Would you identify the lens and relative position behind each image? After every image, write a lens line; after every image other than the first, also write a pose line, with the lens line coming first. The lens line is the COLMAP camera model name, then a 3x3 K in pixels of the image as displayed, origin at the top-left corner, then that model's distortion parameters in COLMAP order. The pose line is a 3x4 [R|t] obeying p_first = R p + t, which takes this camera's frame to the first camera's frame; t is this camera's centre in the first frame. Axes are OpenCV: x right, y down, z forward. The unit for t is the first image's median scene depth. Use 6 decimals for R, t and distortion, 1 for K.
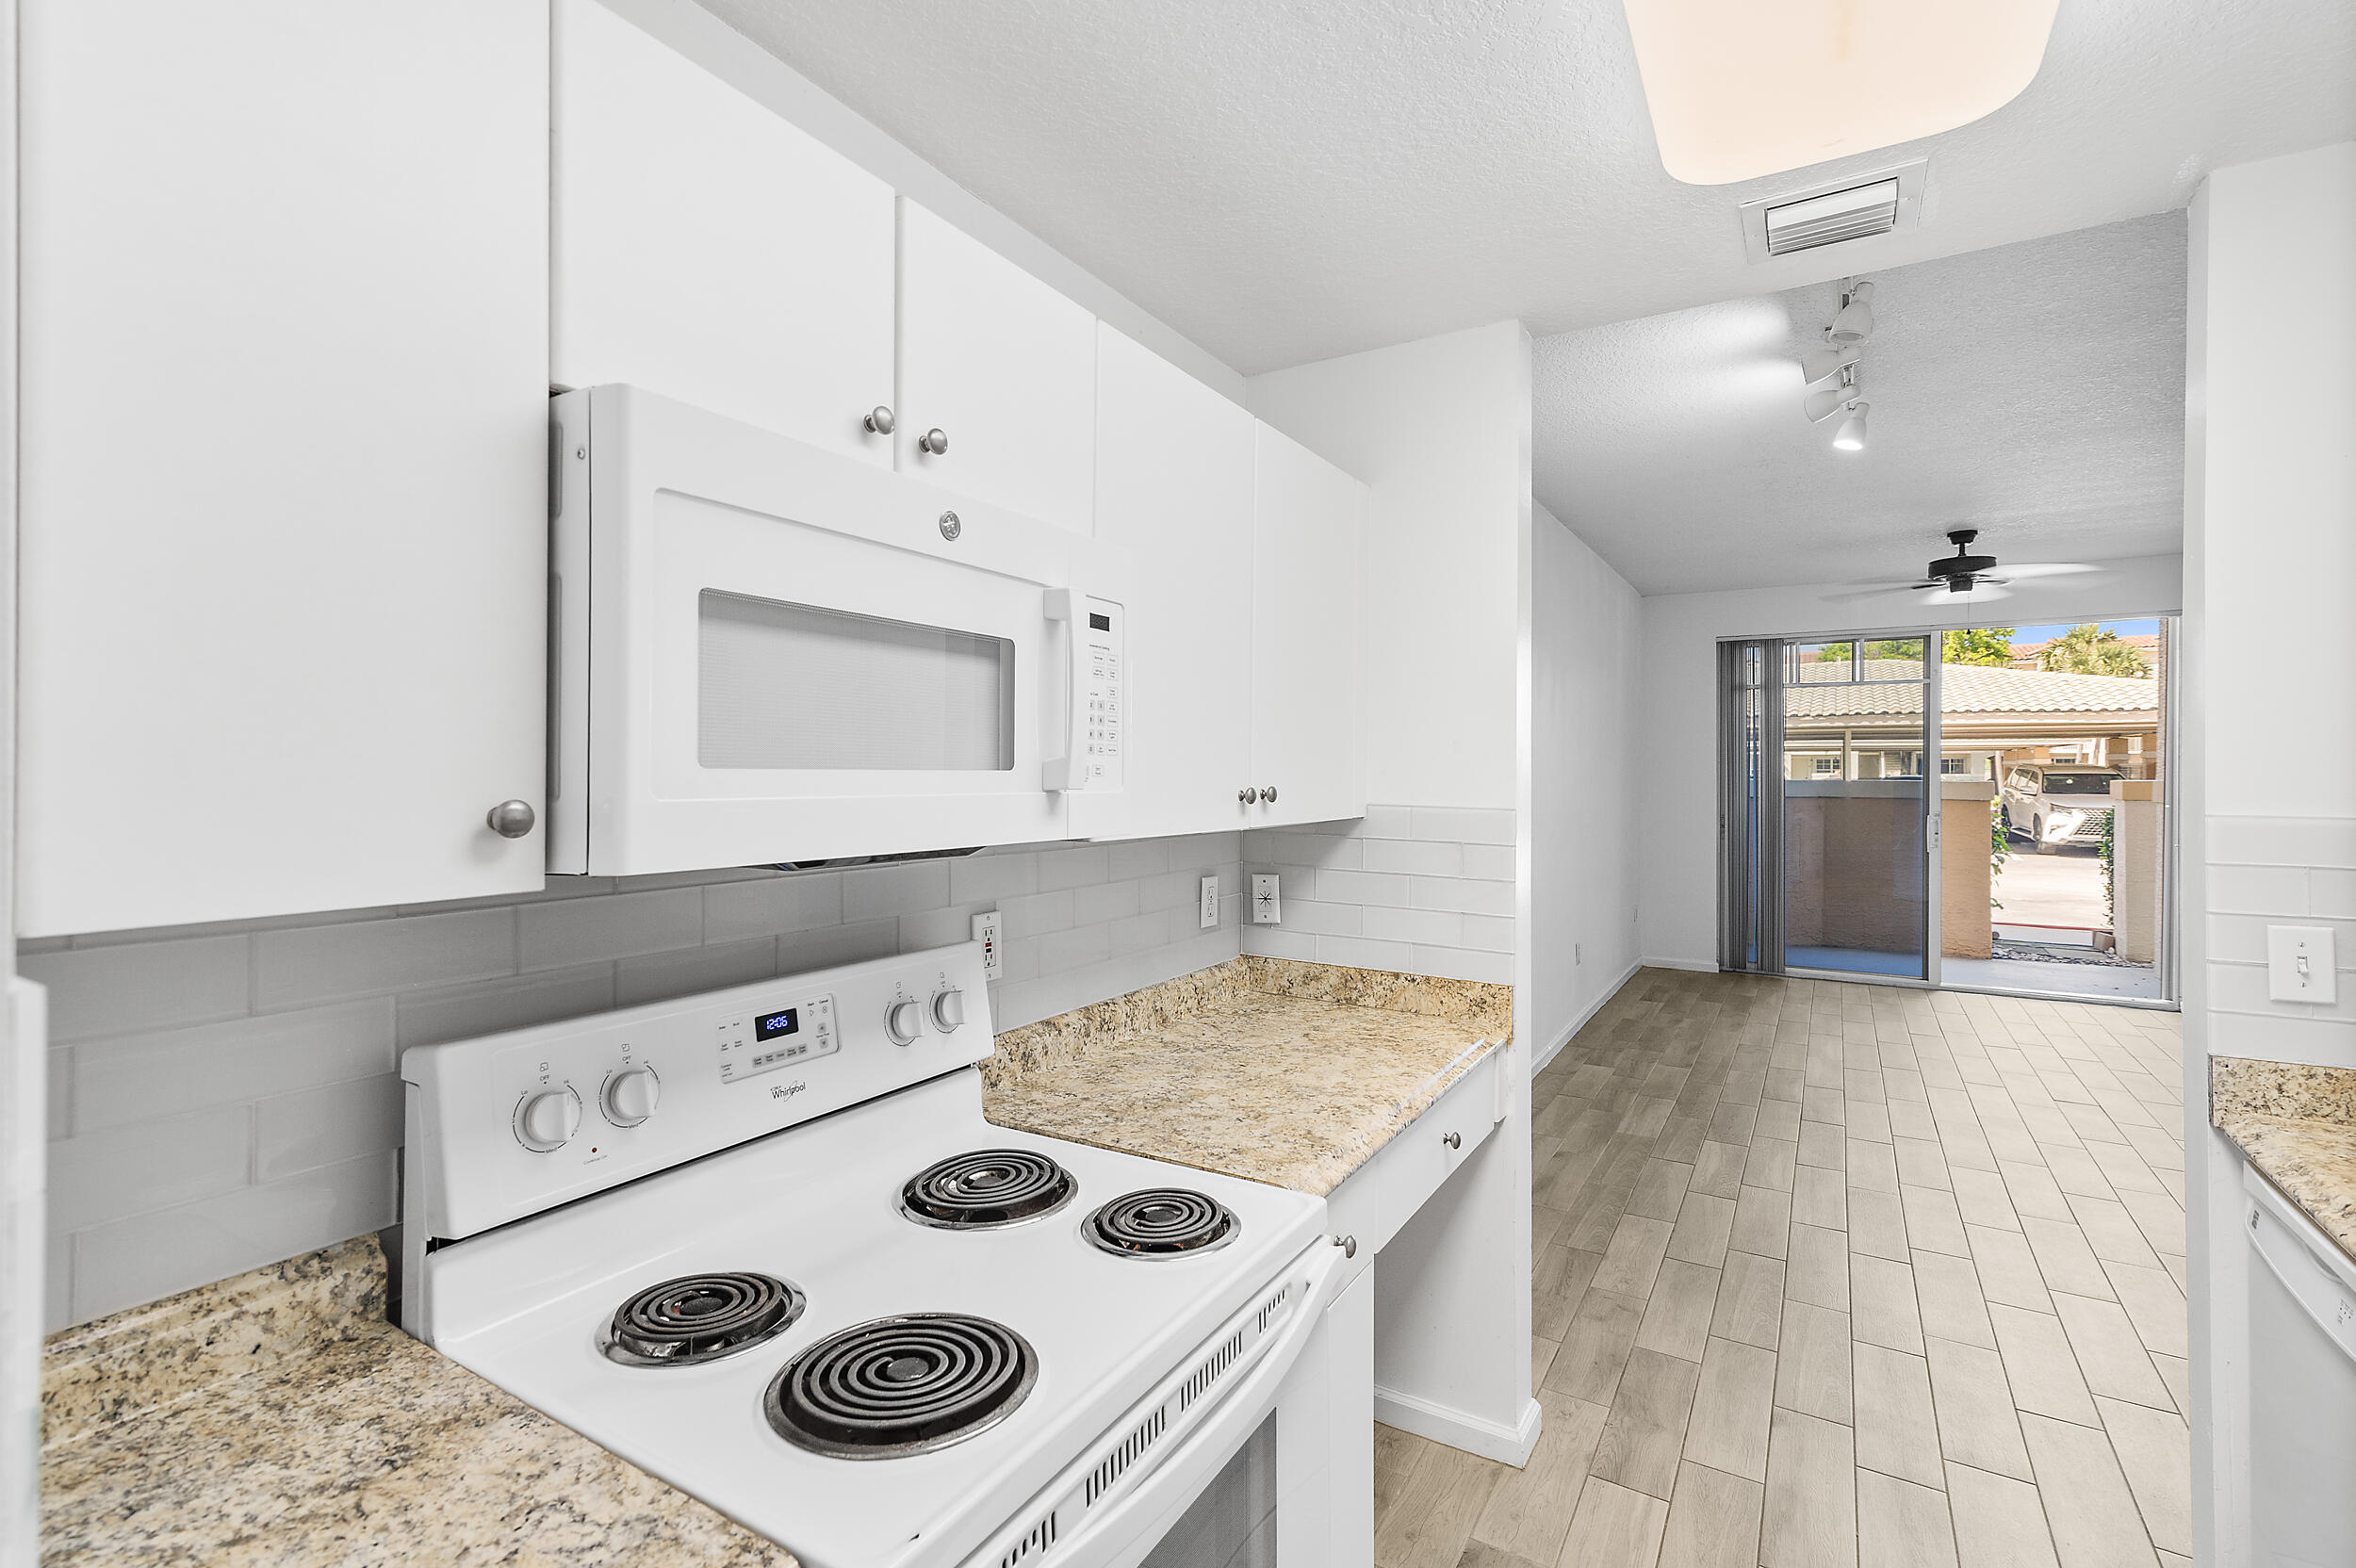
lens RADIAL K [[1071.3, 0, 1157.9], [0, 1071.3, 769.1], [0, 0, 1]] dist [0.021255, -0.001988]
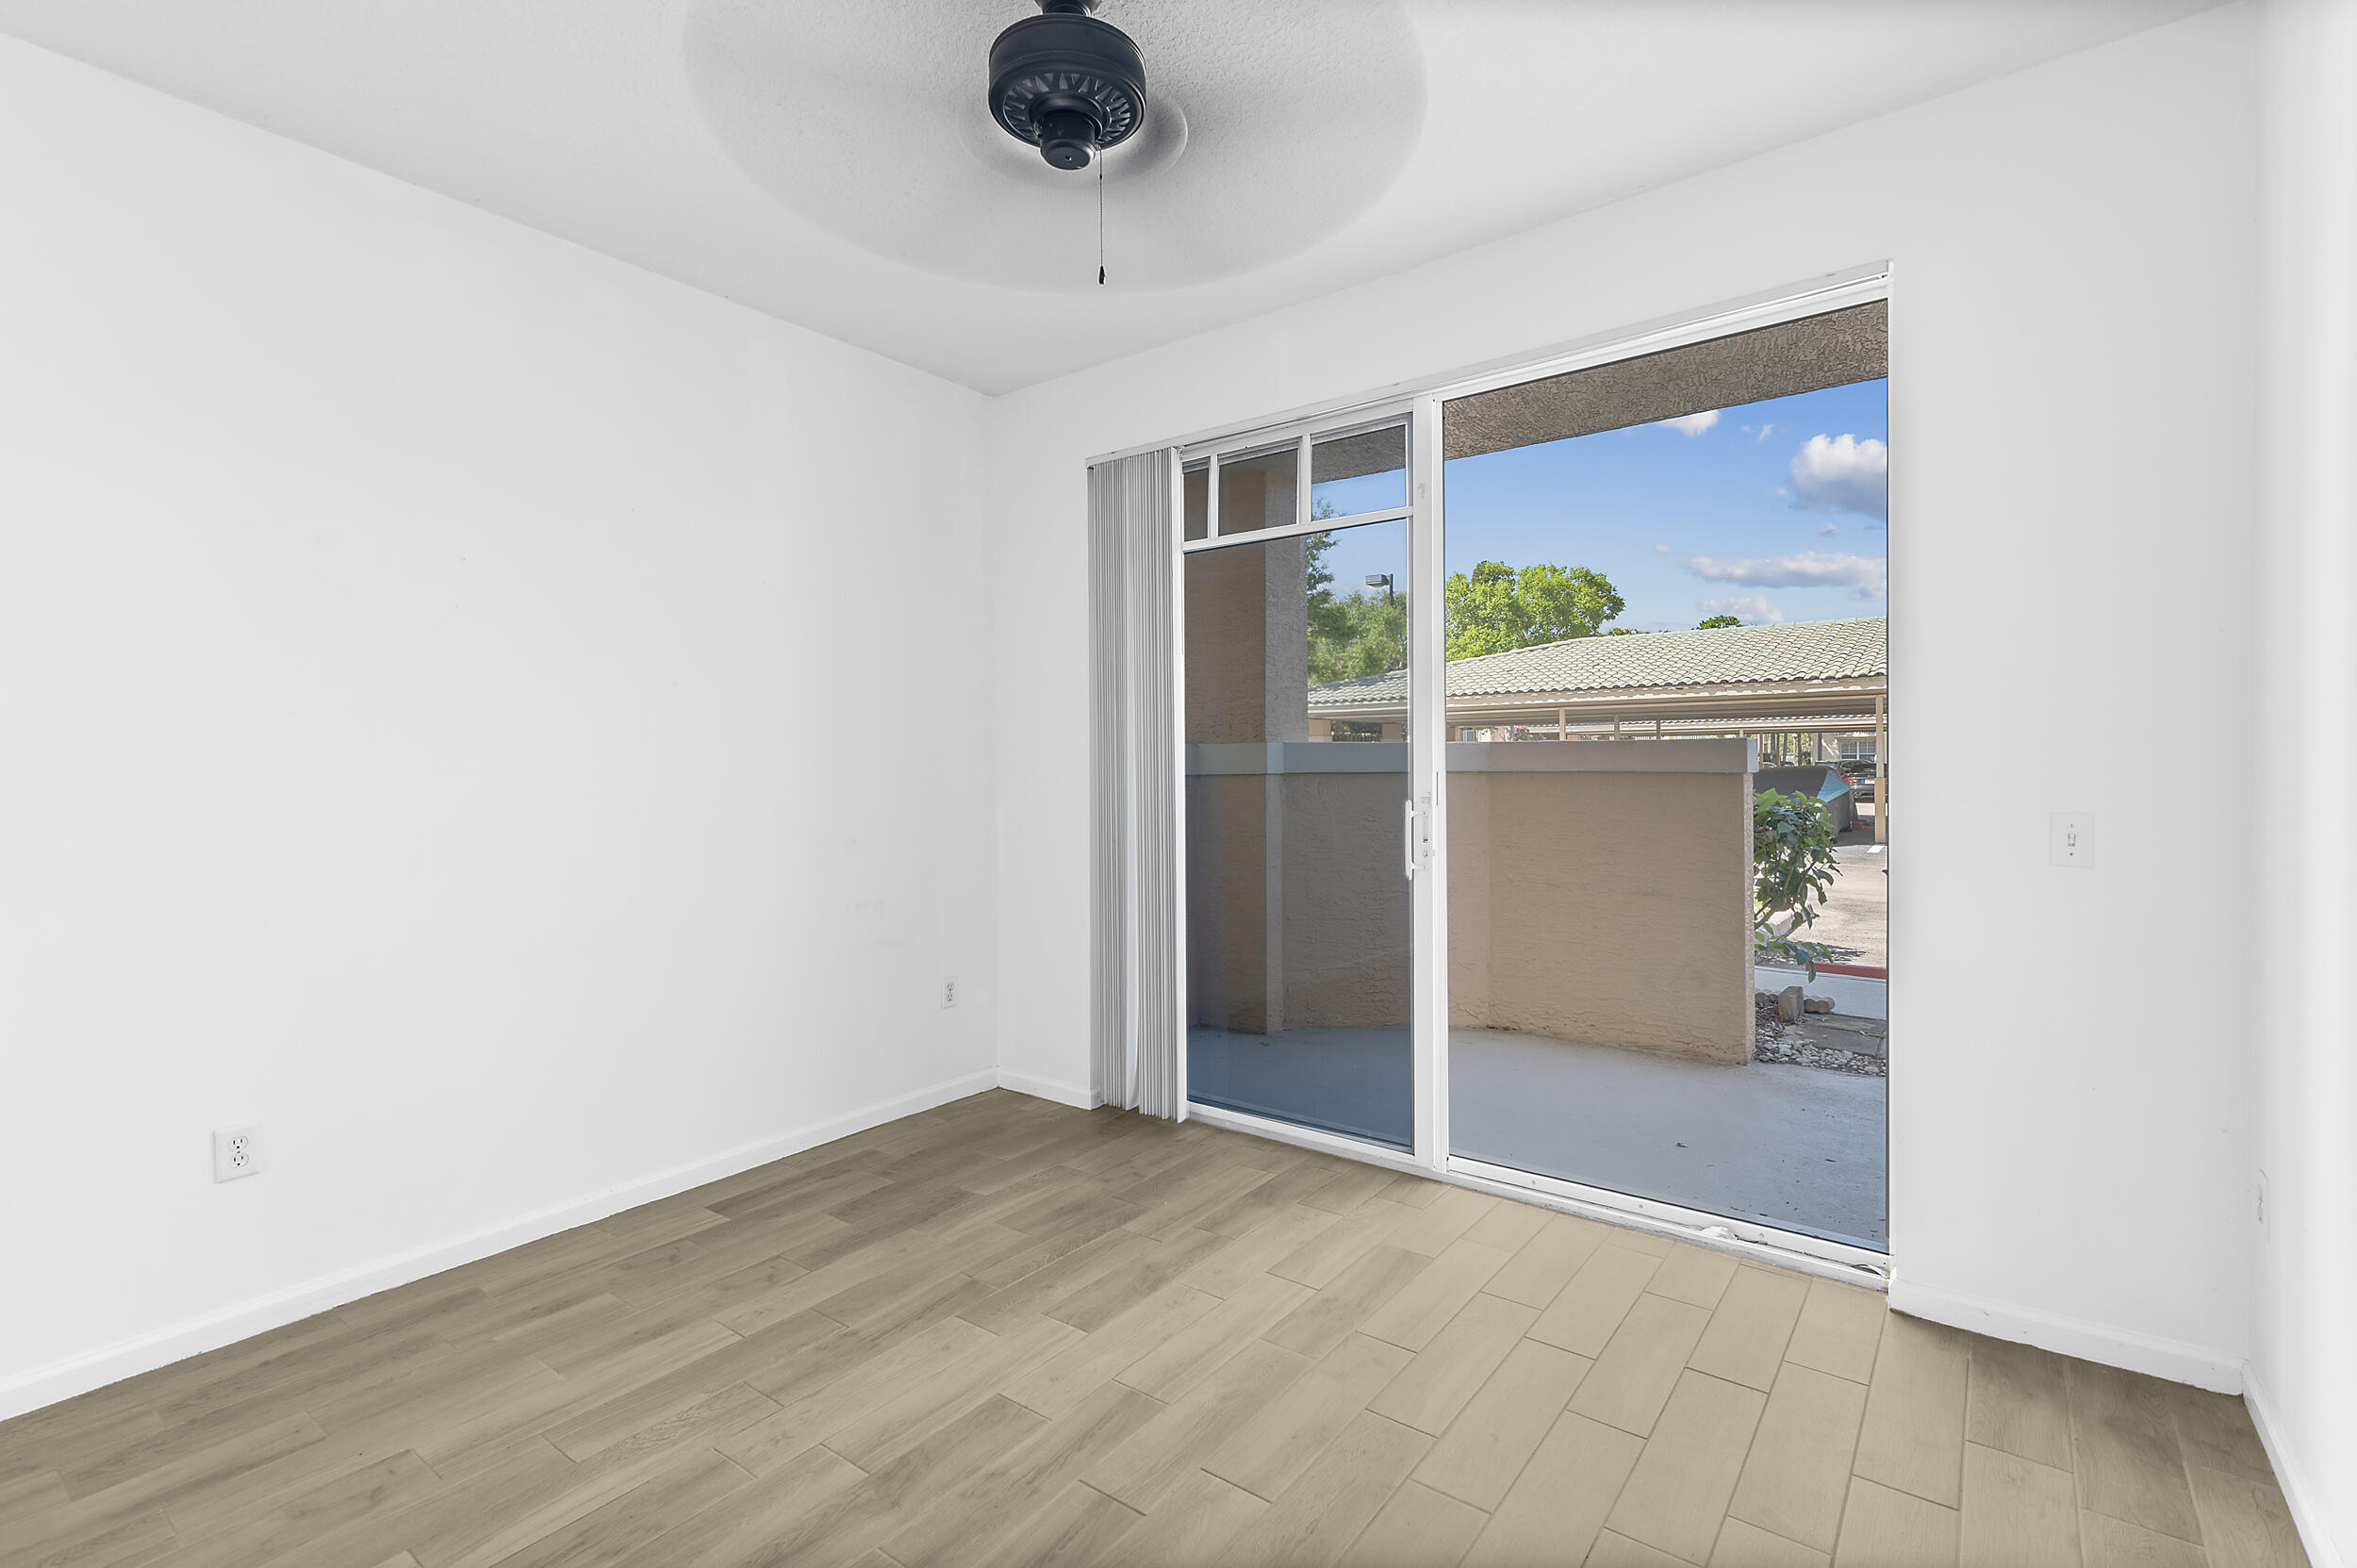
lens RADIAL K [[1071.9, 0, 1160.7], [0, 1071.9, 794.8], [0, 0, 1]] dist [0.021255, -0.001988]
pose [[0.995059, -0.005776, -0.099116, 1.214530], [0.008914, 0.999472, 0.031242, 0.043673], [0.098883, -0.031971, 0.994585, 0.993522]]
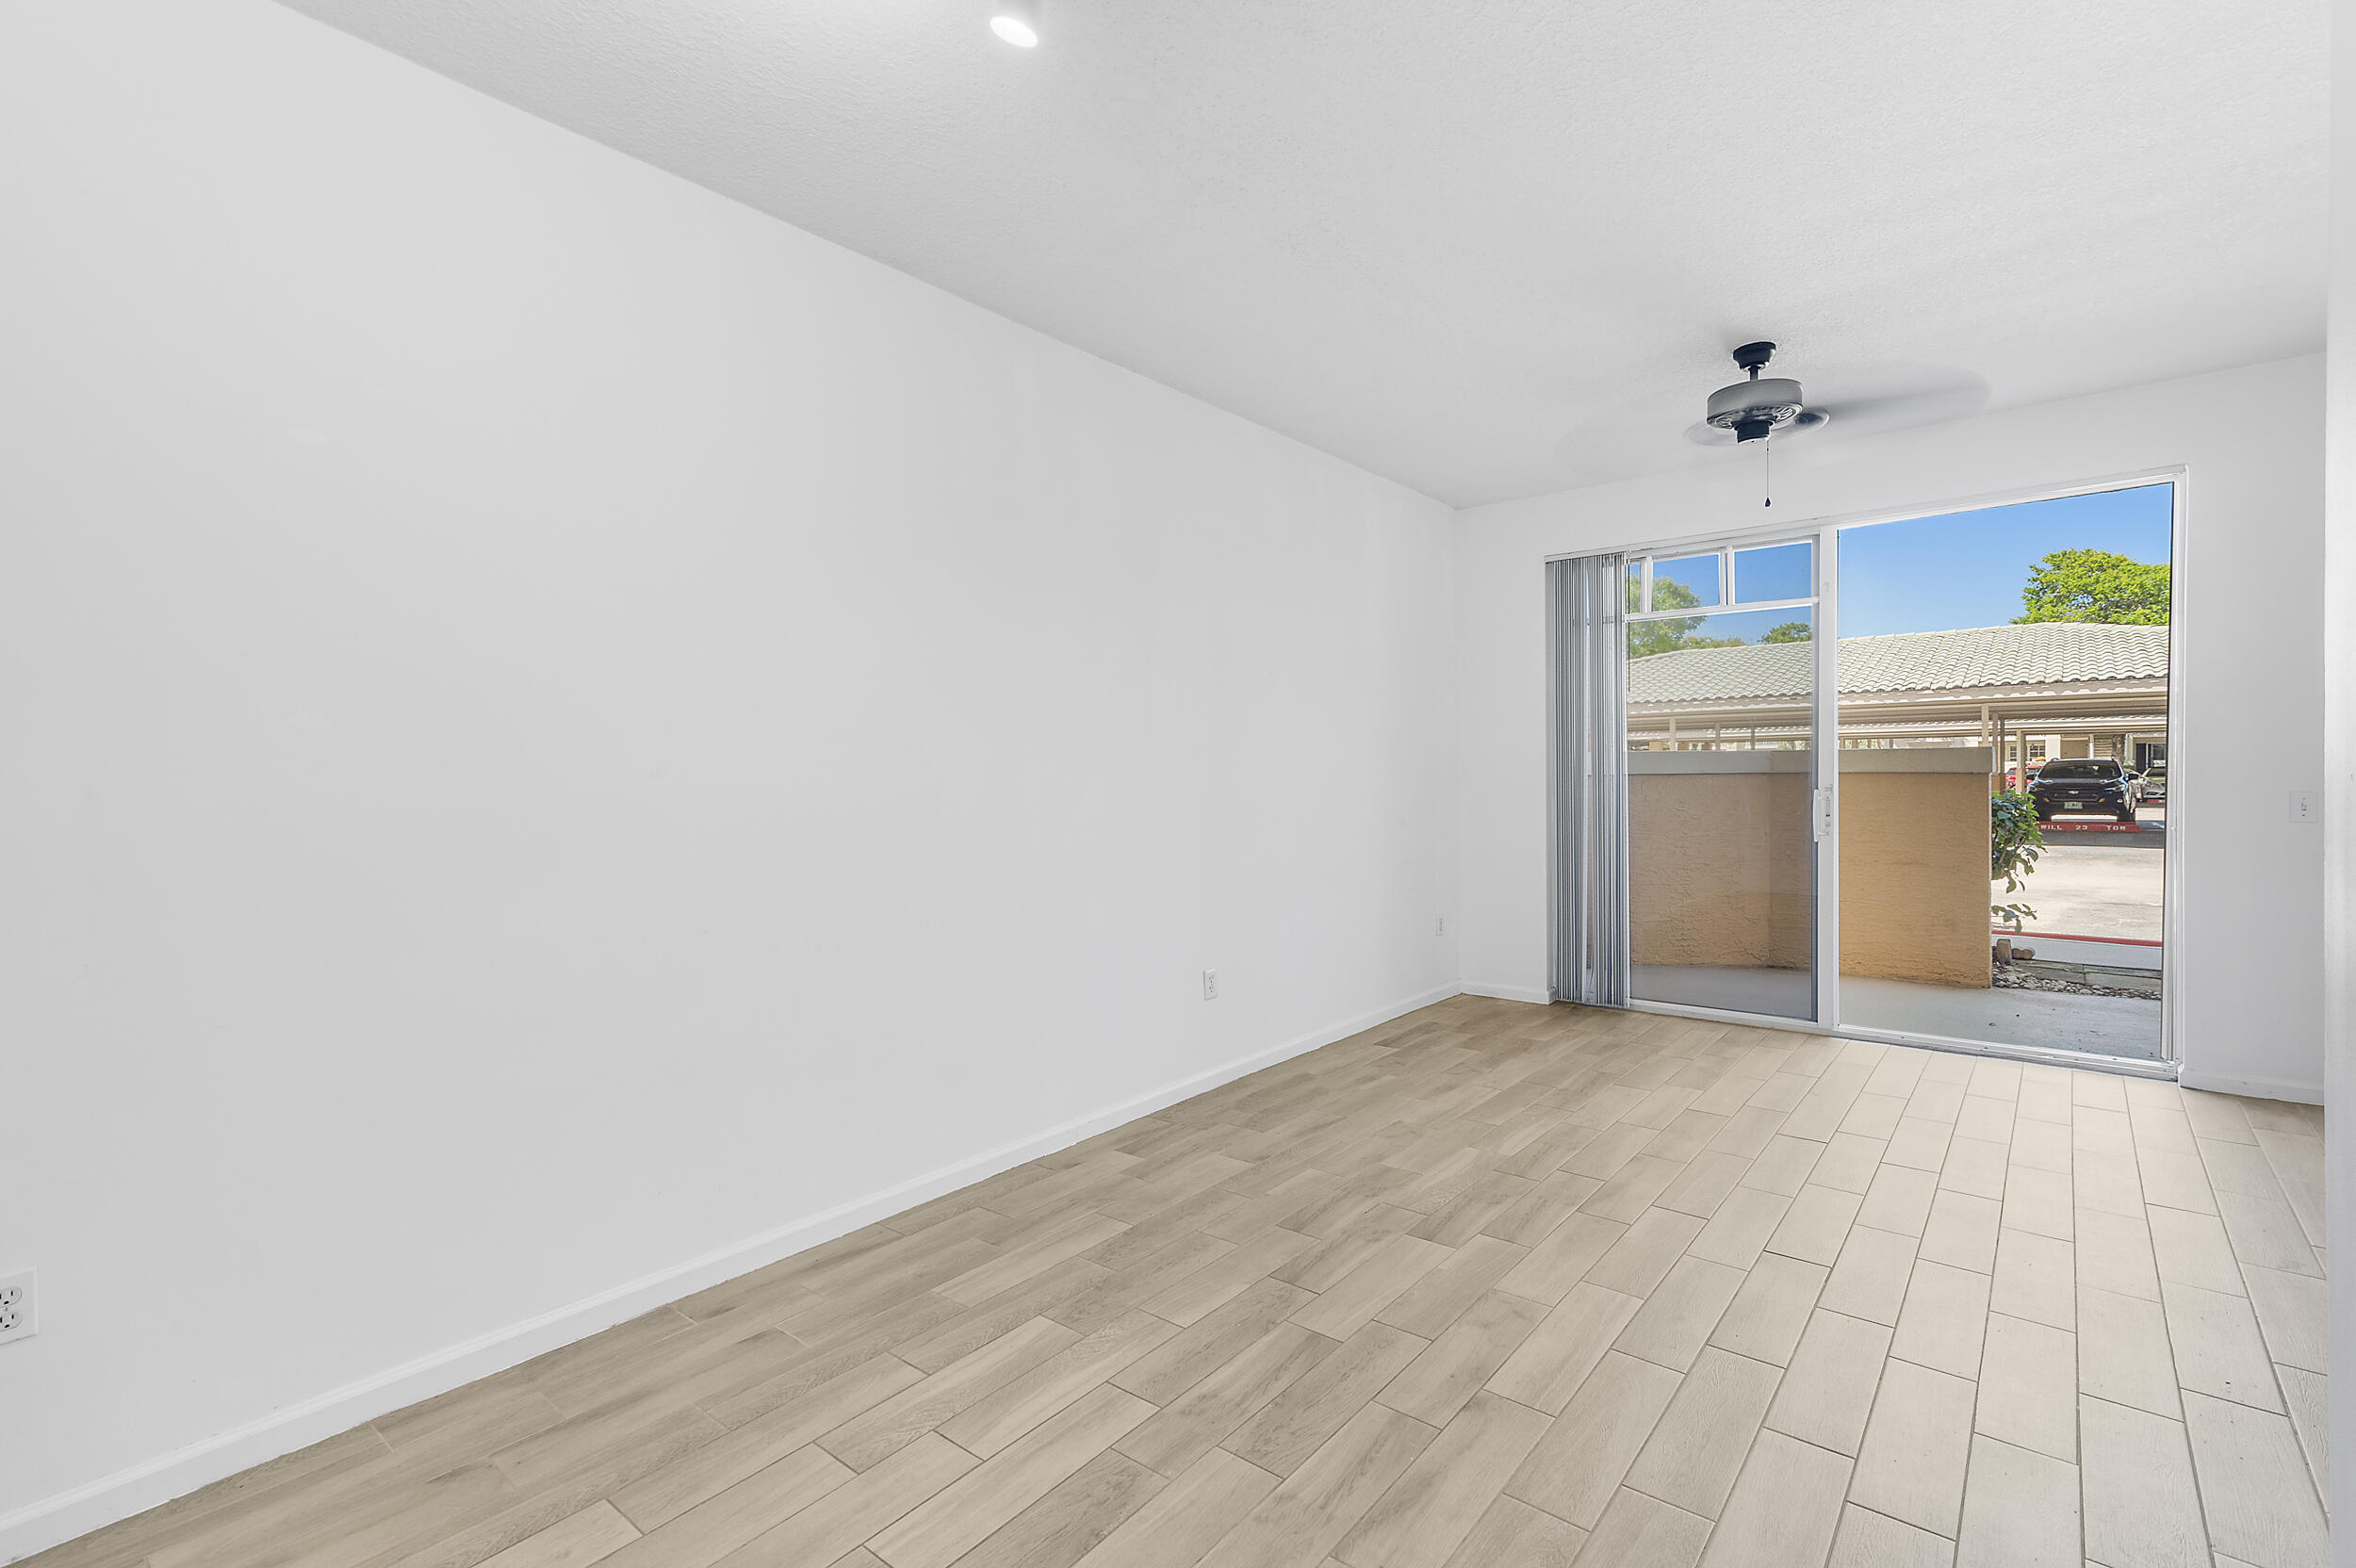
lens RADIAL K [[1071.3, 0, 1169.7], [0, 1071.3, 795.1], [0, 0, 1]] dist [0.021255, -0.001988]
pose [[0.991523, -0.009558, -0.129579, 0.717604], [0.012686, 0.999647, 0.023336, 0.045122], [0.129311, -0.024782, 0.991294, 0.459965]]
